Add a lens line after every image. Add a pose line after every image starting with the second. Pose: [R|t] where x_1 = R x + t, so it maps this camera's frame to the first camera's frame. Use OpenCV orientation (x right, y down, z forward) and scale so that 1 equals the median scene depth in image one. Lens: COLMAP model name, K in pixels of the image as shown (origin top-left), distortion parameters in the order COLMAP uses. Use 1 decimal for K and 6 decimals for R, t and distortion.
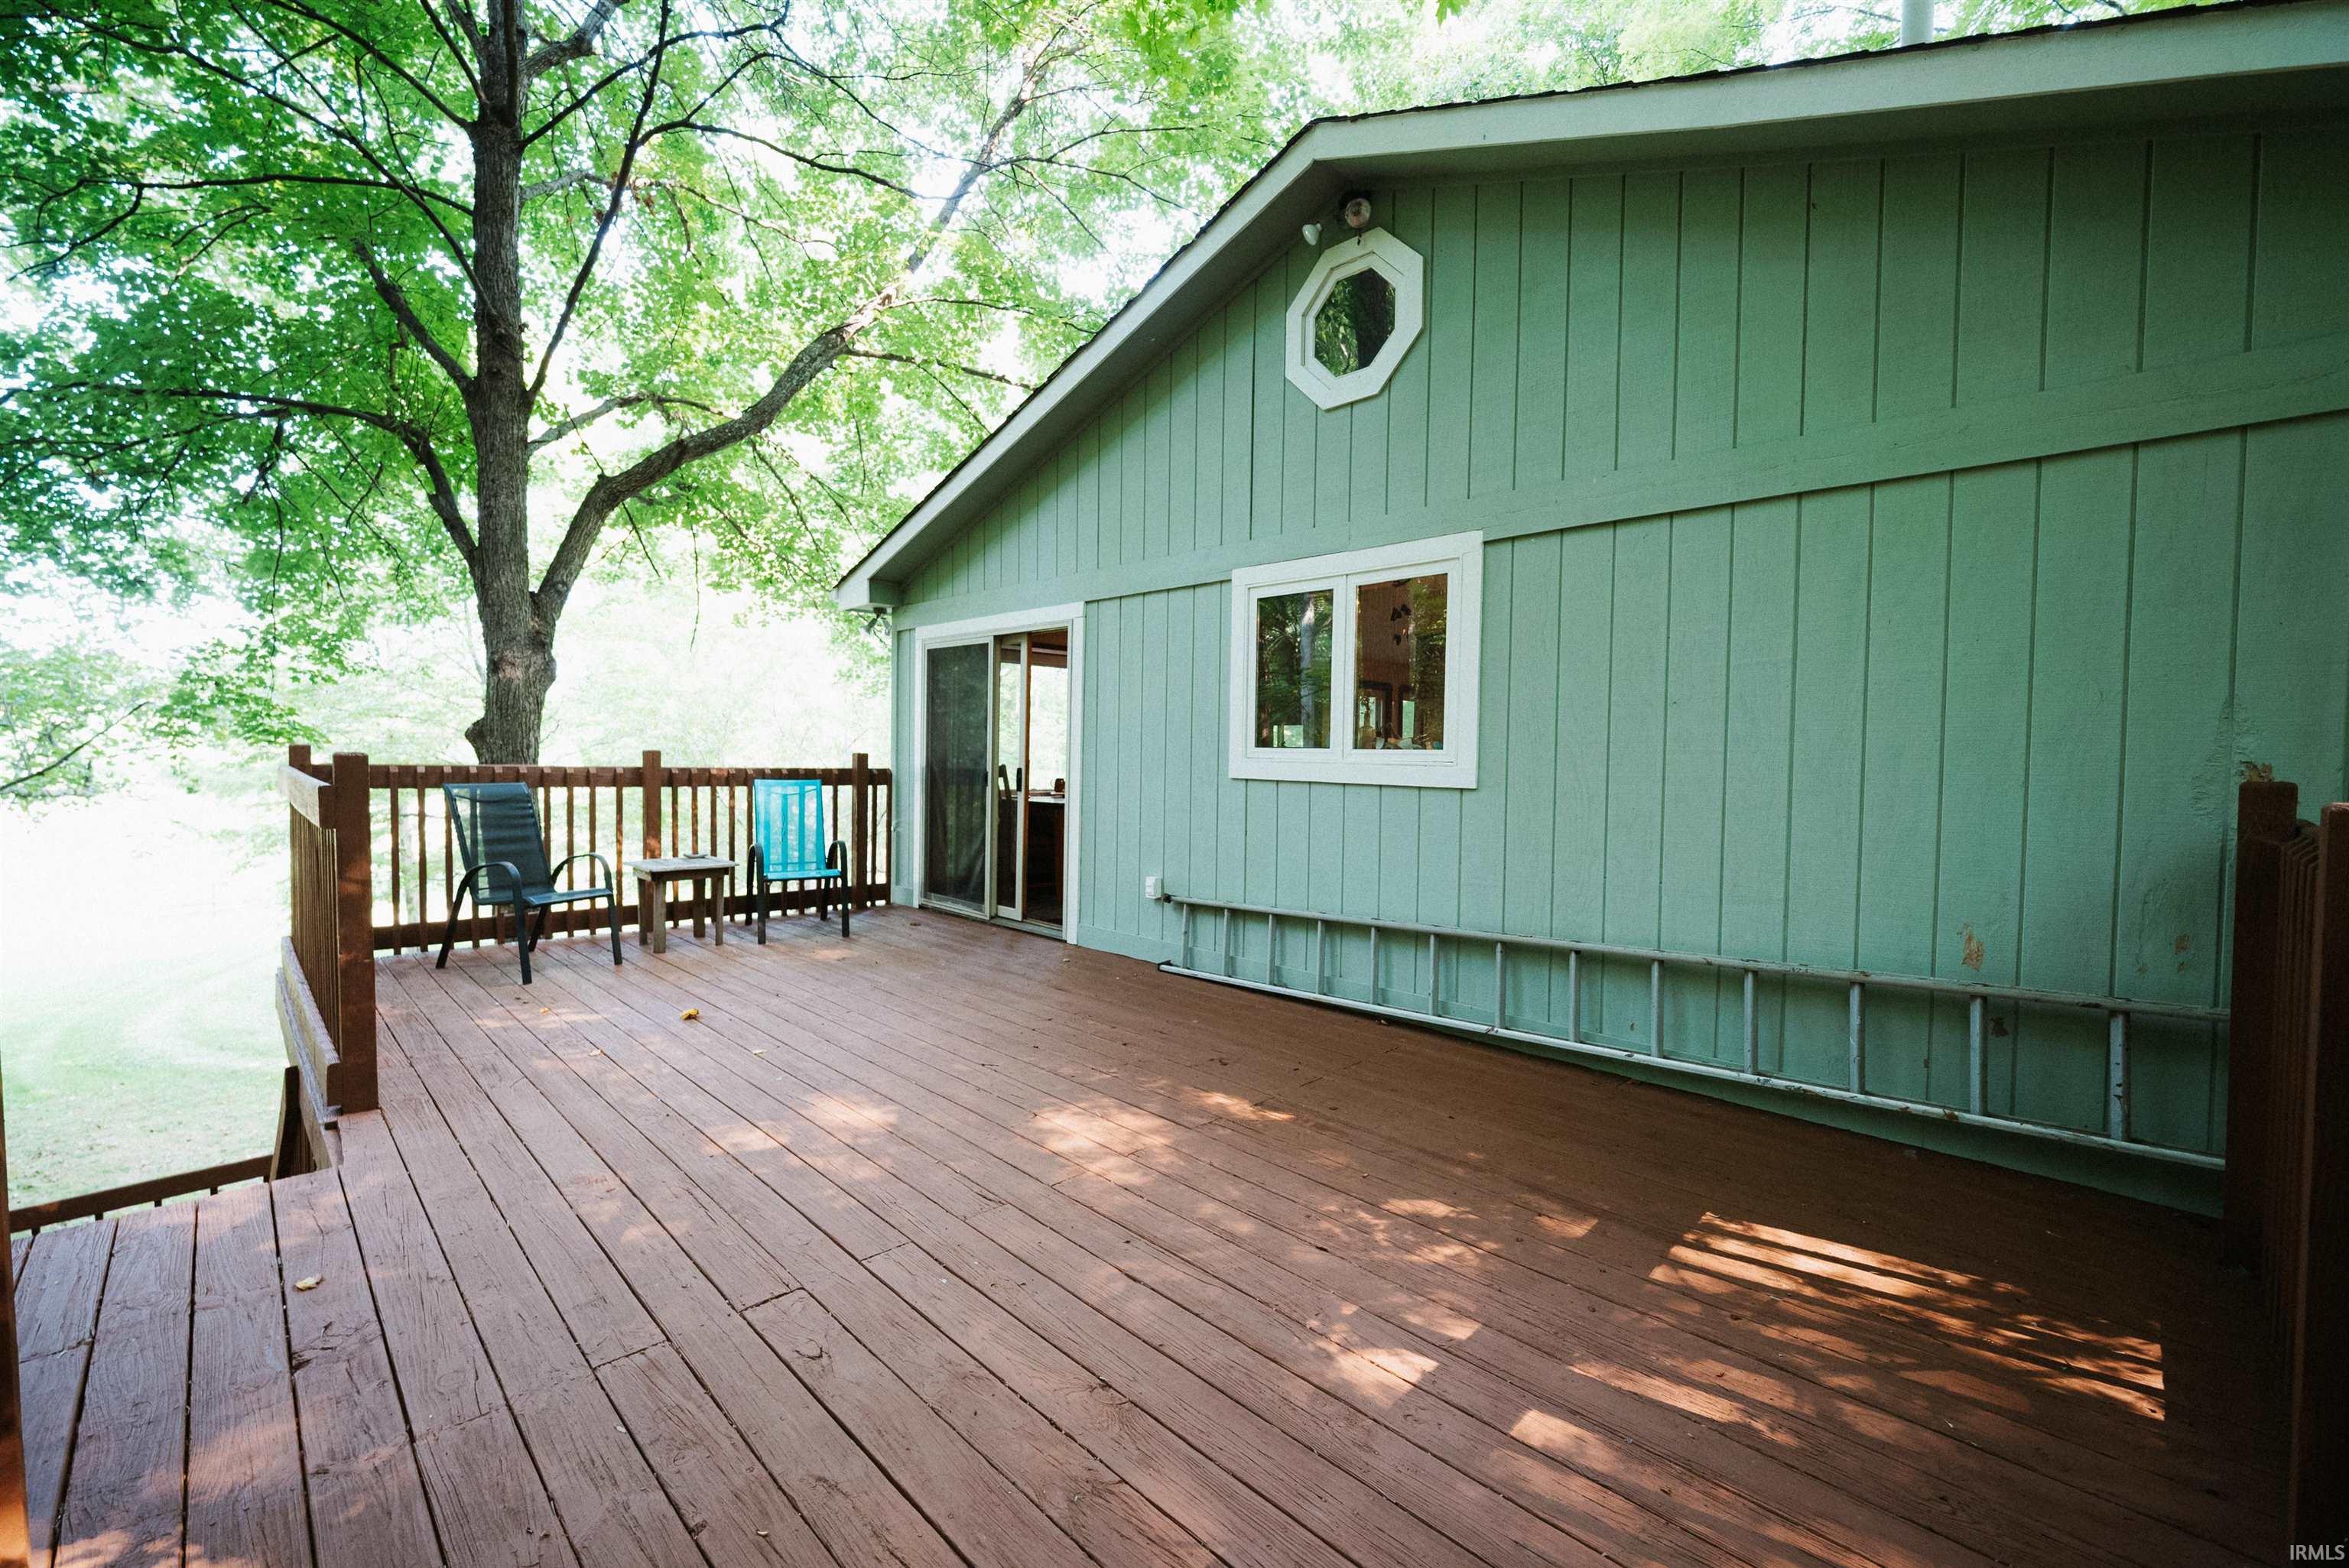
lens RADIAL K [[970.2, 0, 1154.4], [0, 970.2, 788.4], [0, 0, 1]] dist [0.001062, -0.002249]
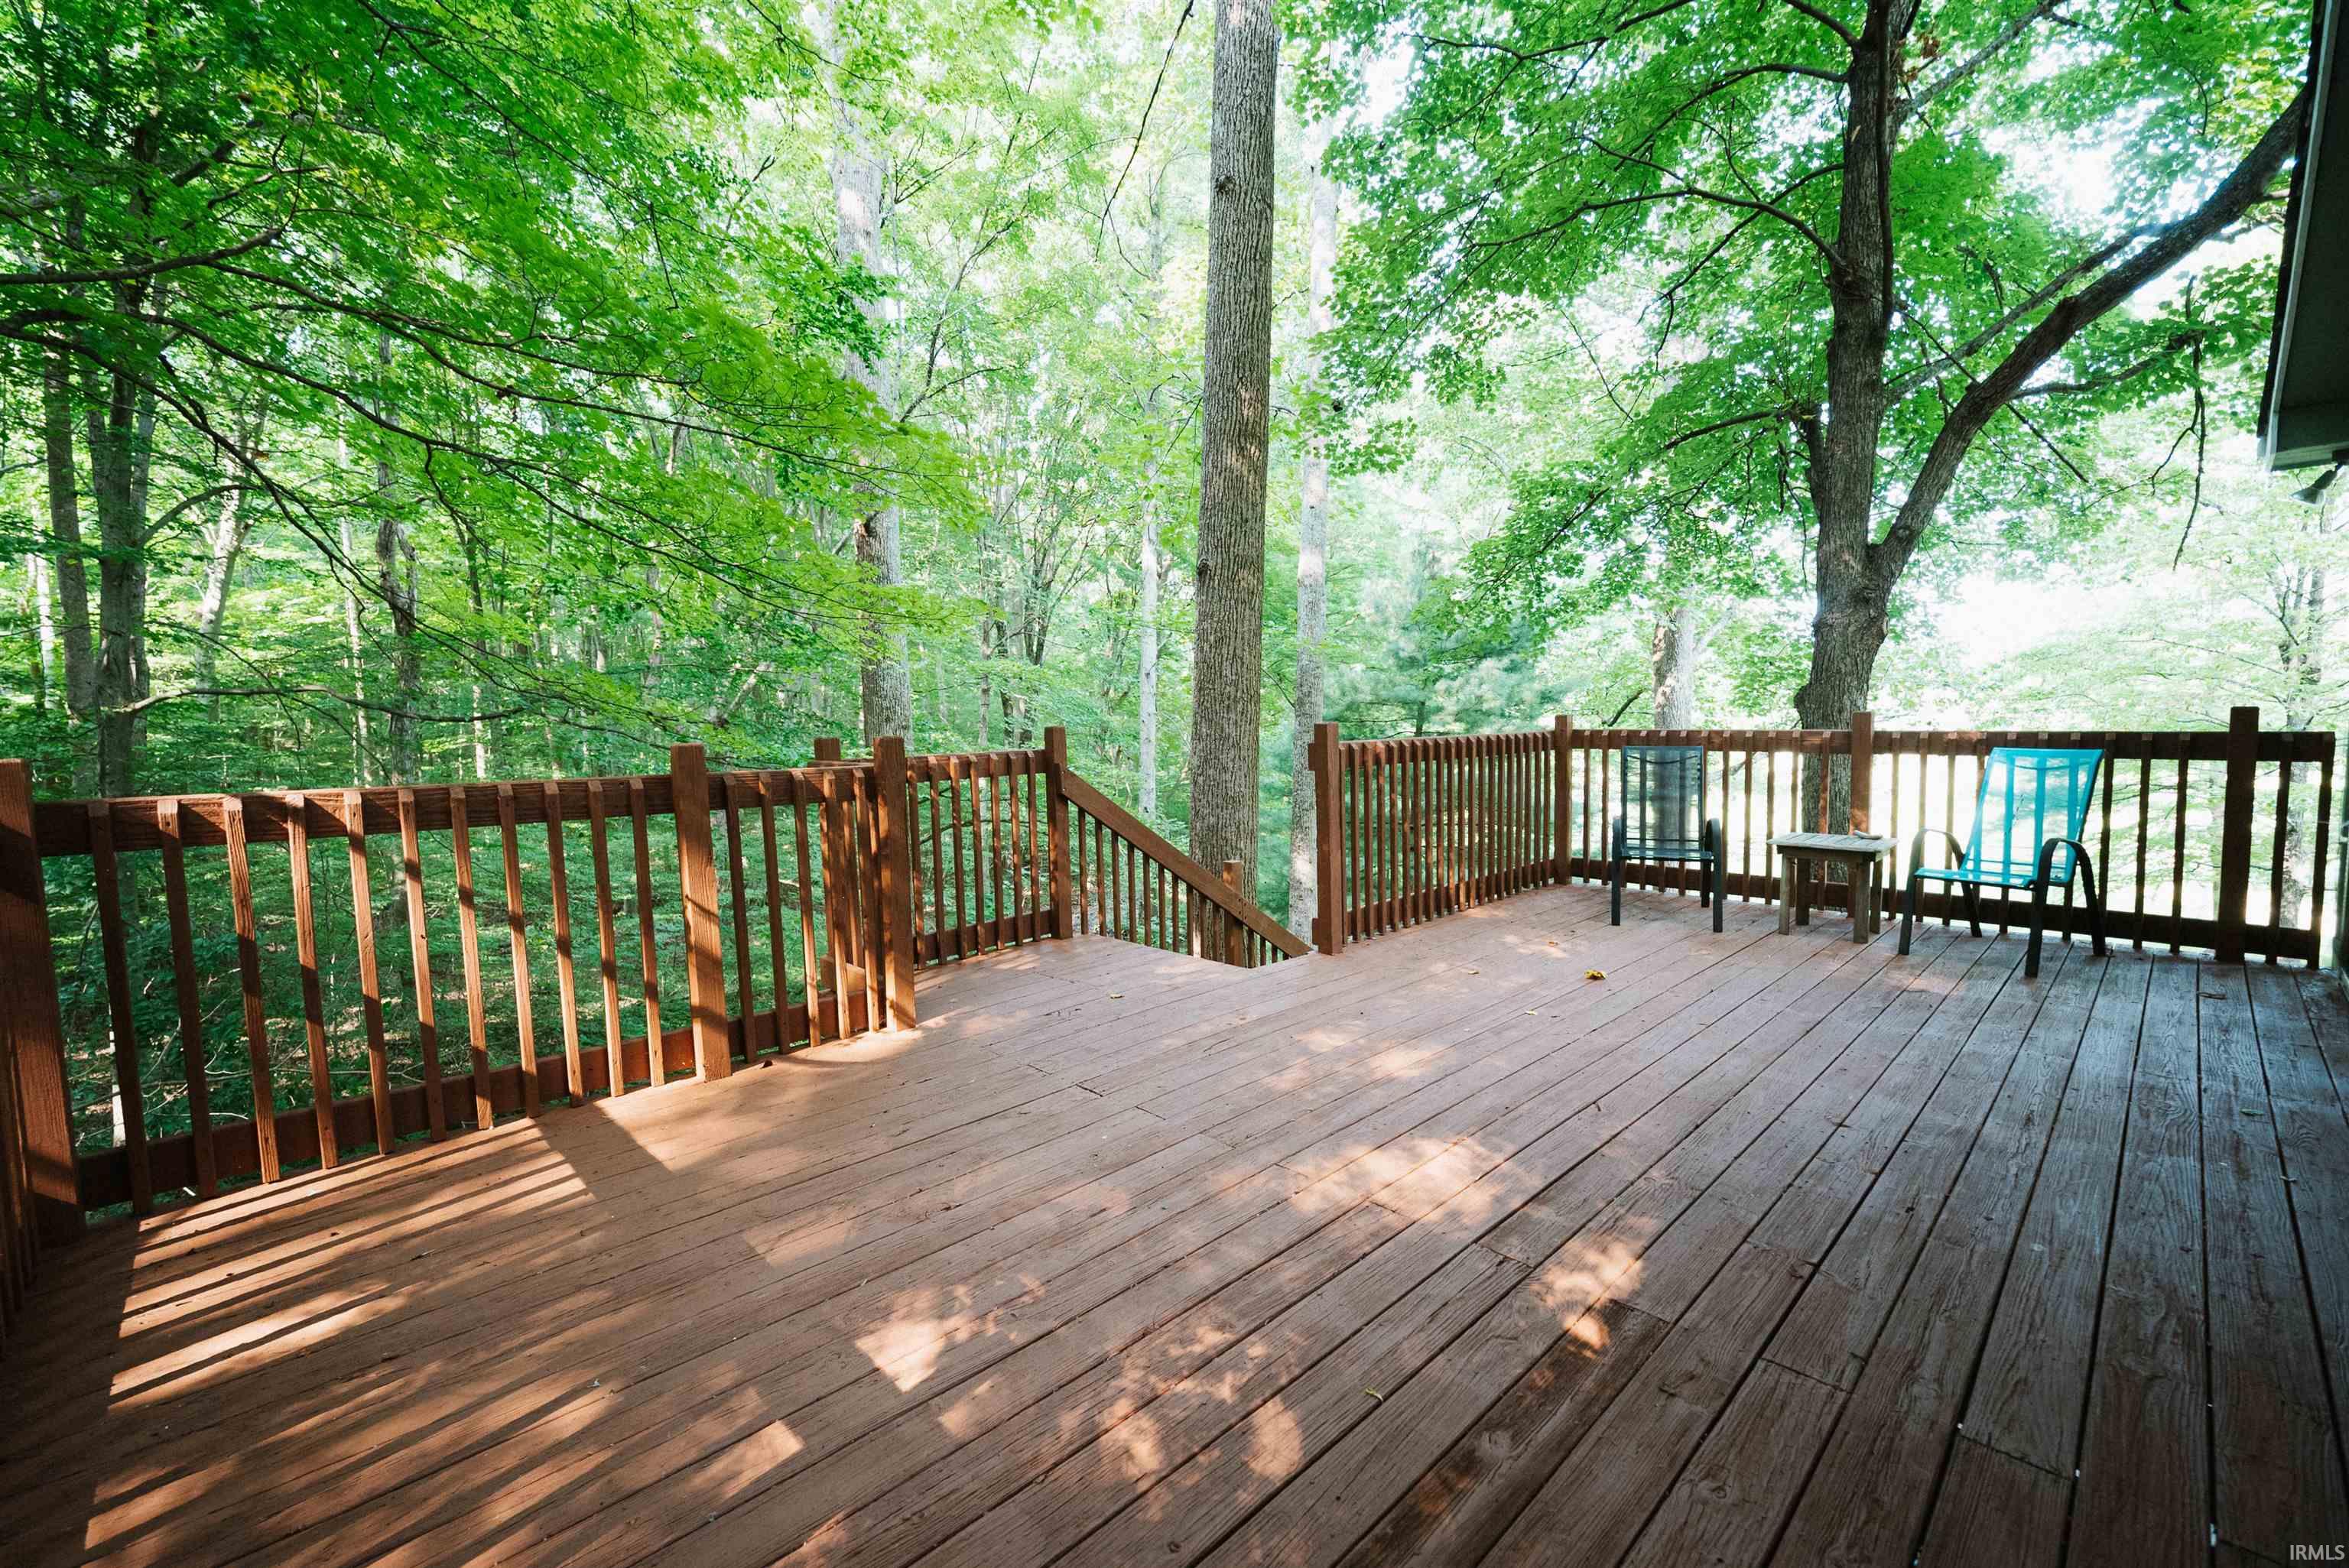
lens RADIAL K [[970.2, 0, 1167.9], [0, 970.2, 783.4], [0, 0, 1]] dist [0.001062, -0.002249]
pose [[-0.015821, 0.048522, -0.998697, 0.355368], [-0.021610, 0.998572, 0.048858, -0.003503], [0.999641, 0.022355, -0.014749, 0.383648]]
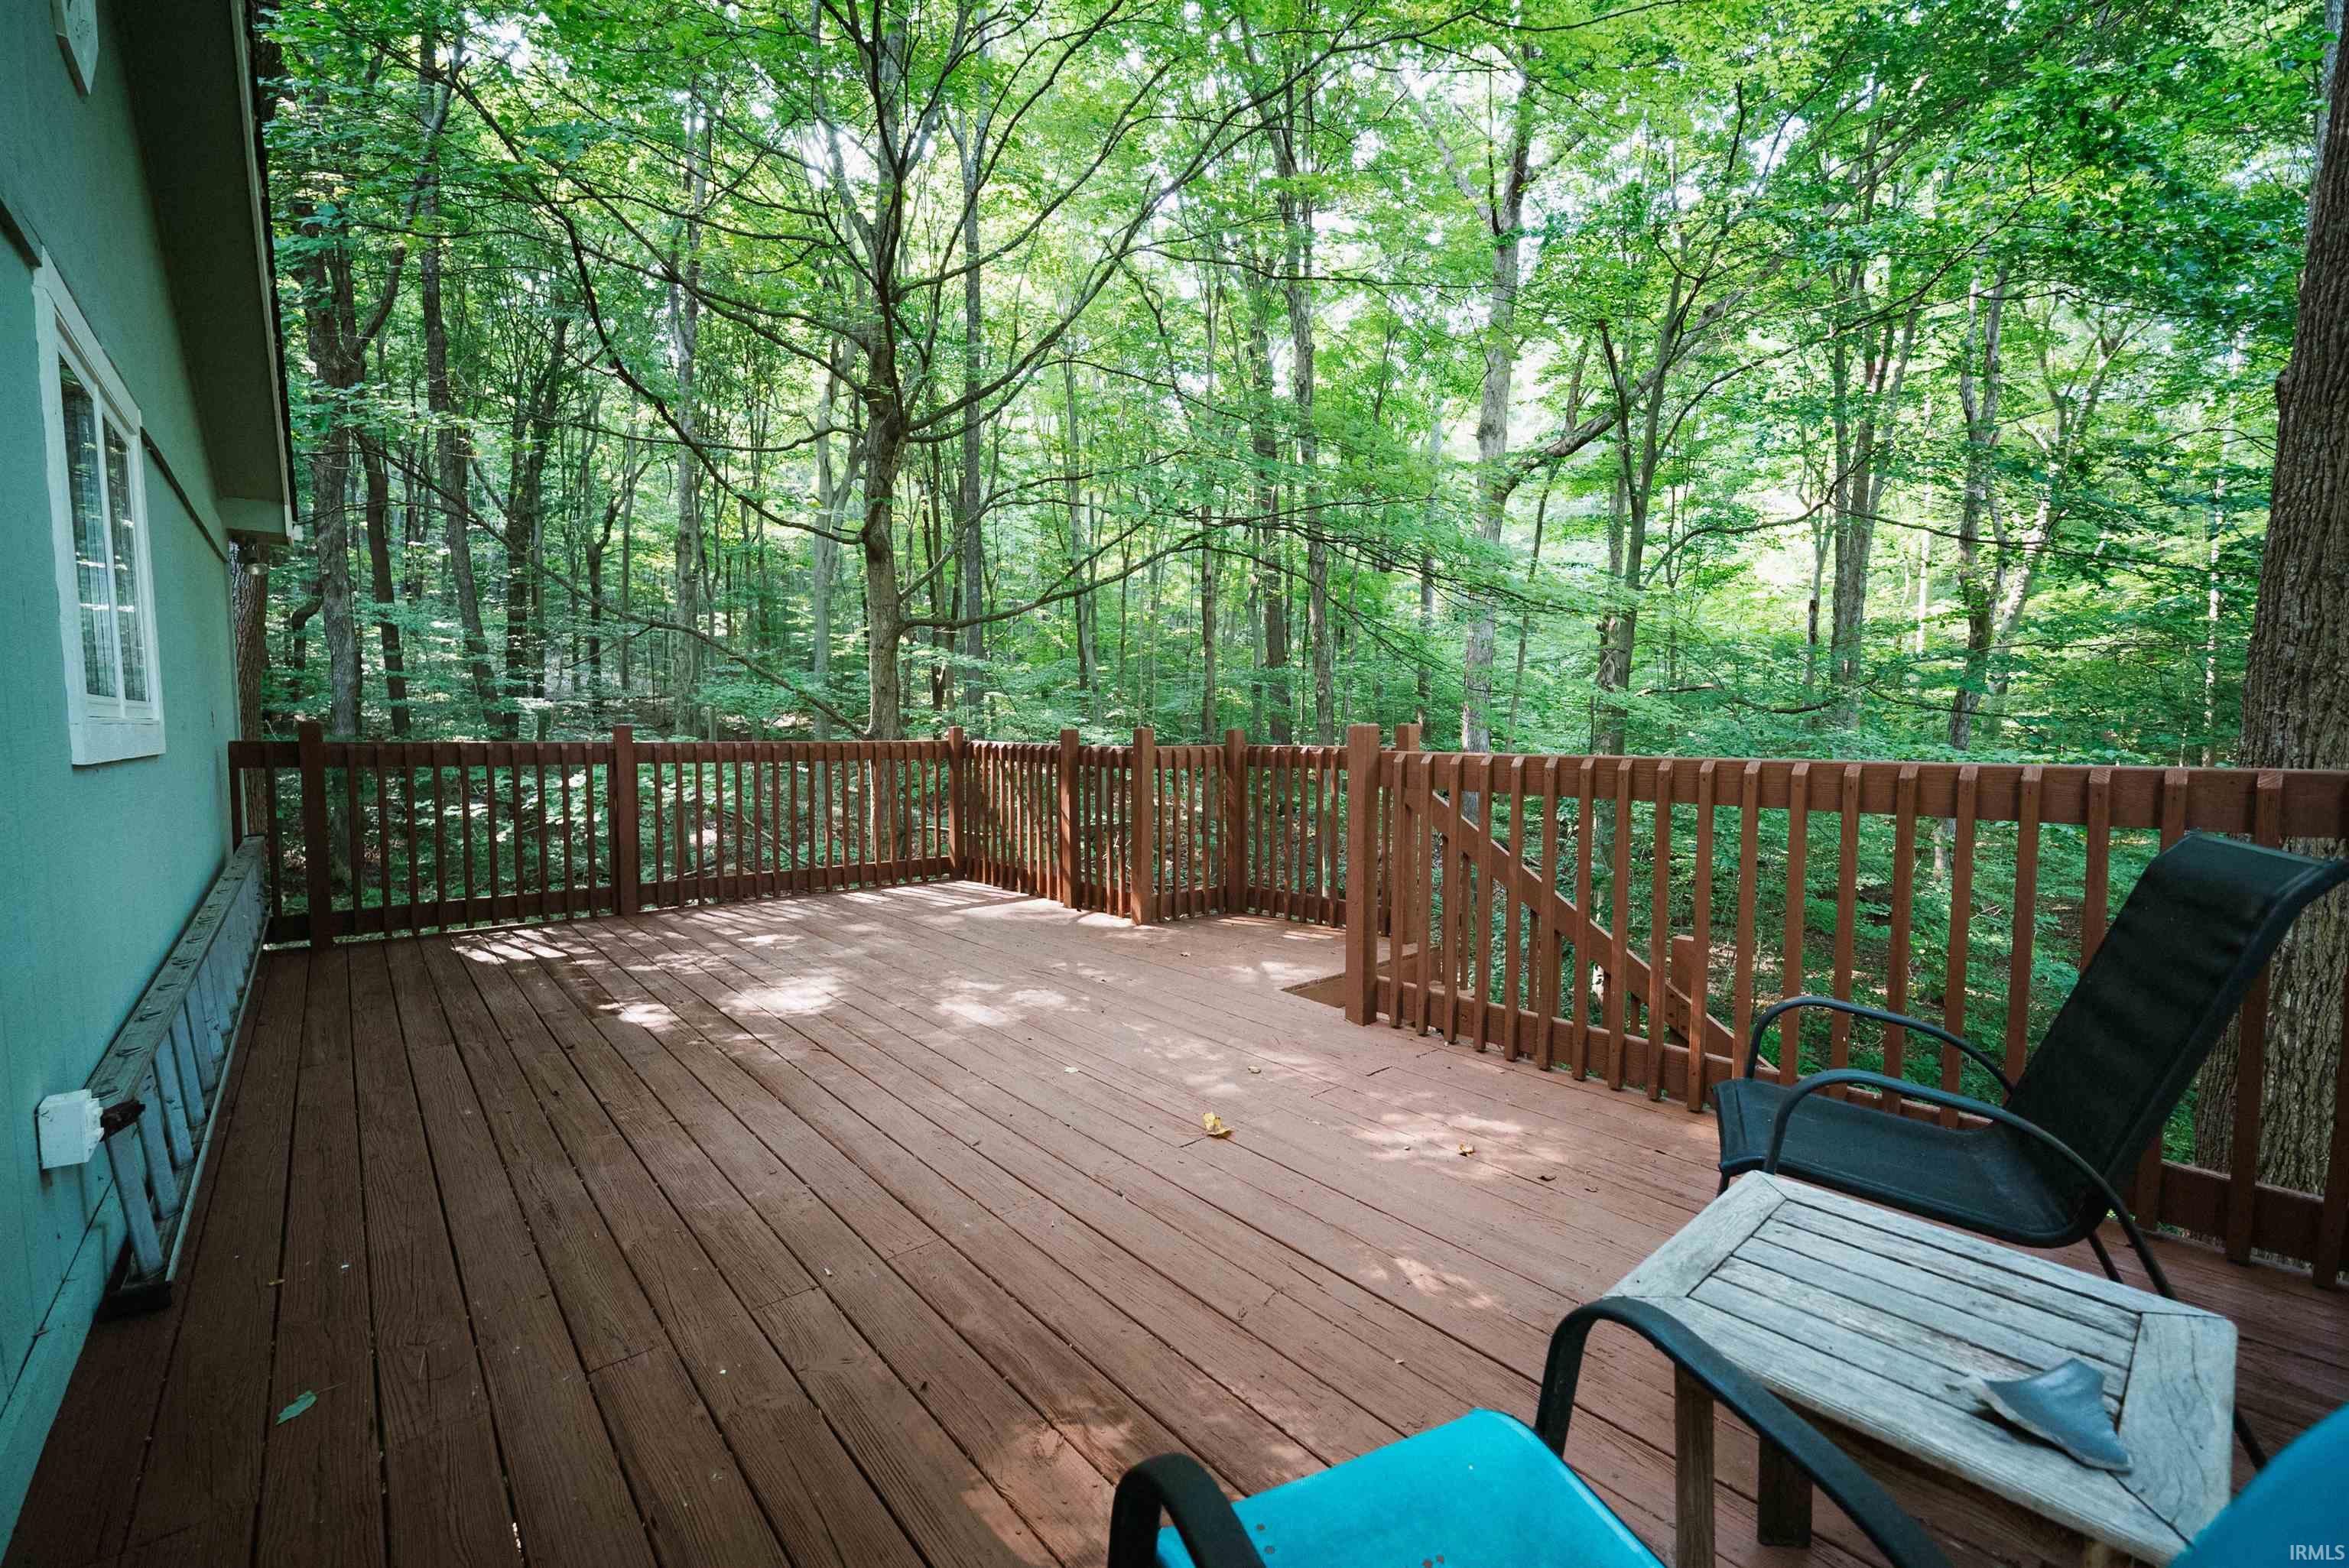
lens RADIAL K [[970.2, 0, 1187.8], [0, 970.2, 779.2], [0, 0, 1]] dist [0.001062, -0.002249]
pose [[-0.999023, -0.019203, 0.039812, -0.323298], [-0.015008, 0.994556, 0.103115, -0.046211], [-0.041575, 0.102417, -0.993872, 1.101694]]
